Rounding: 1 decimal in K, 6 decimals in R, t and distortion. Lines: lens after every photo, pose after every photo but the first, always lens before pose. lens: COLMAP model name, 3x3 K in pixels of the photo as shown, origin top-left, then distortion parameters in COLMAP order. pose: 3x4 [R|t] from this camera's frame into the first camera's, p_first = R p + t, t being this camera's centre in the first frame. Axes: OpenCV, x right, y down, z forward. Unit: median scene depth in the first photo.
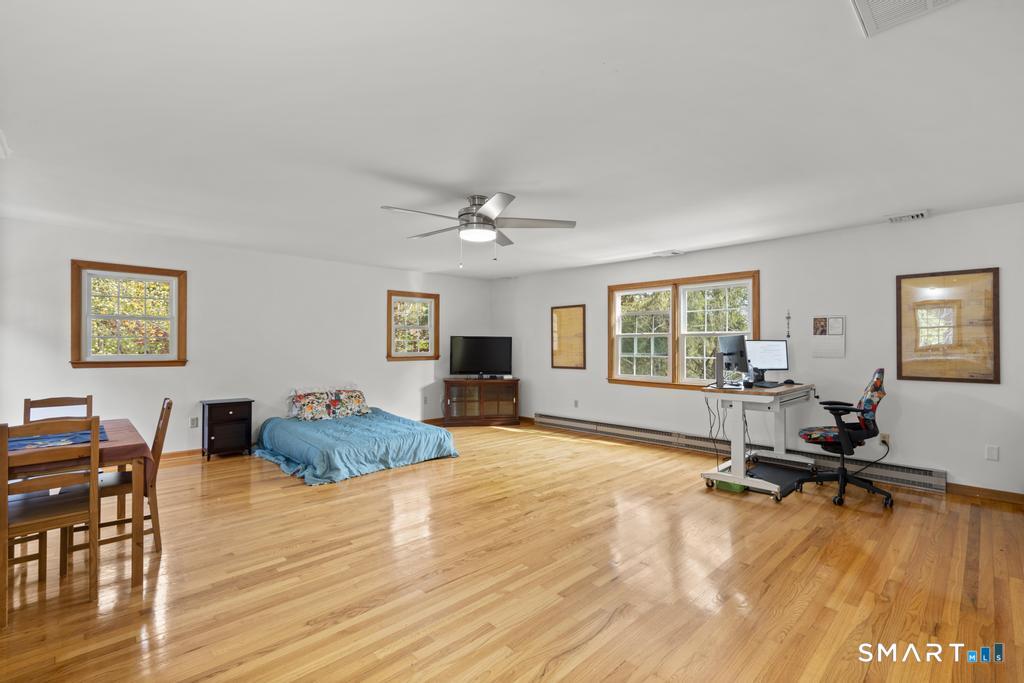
lens RADIAL K [[463.0, 0, 516.1], [0, 463.0, 343.2], [0, 0, 1]] dist [0.000845, 0.001532]
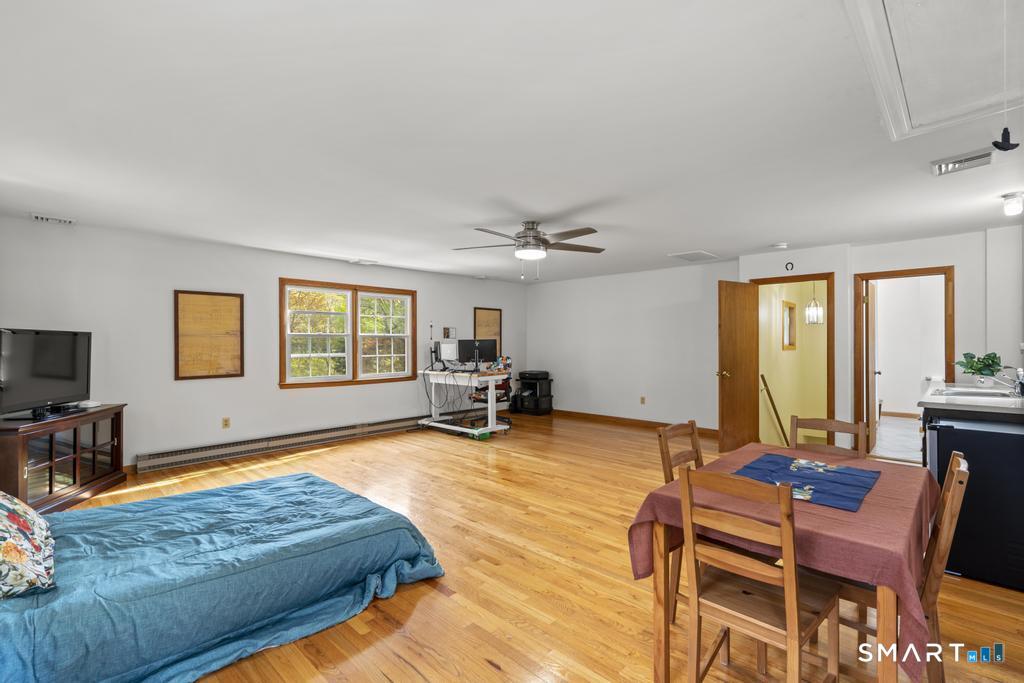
lens RADIAL K [[463.0, 0, 516.1], [0, 463.0, 341.0], [0, 0, 1]] dist [0.000845, 0.001532]
pose [[-0.034042, 0.001981, 0.999418, -0.769316], [-0.005651, 0.999982, -0.002175, -0.005516], [-0.999404, -0.005722, -0.034030, 0.657437]]
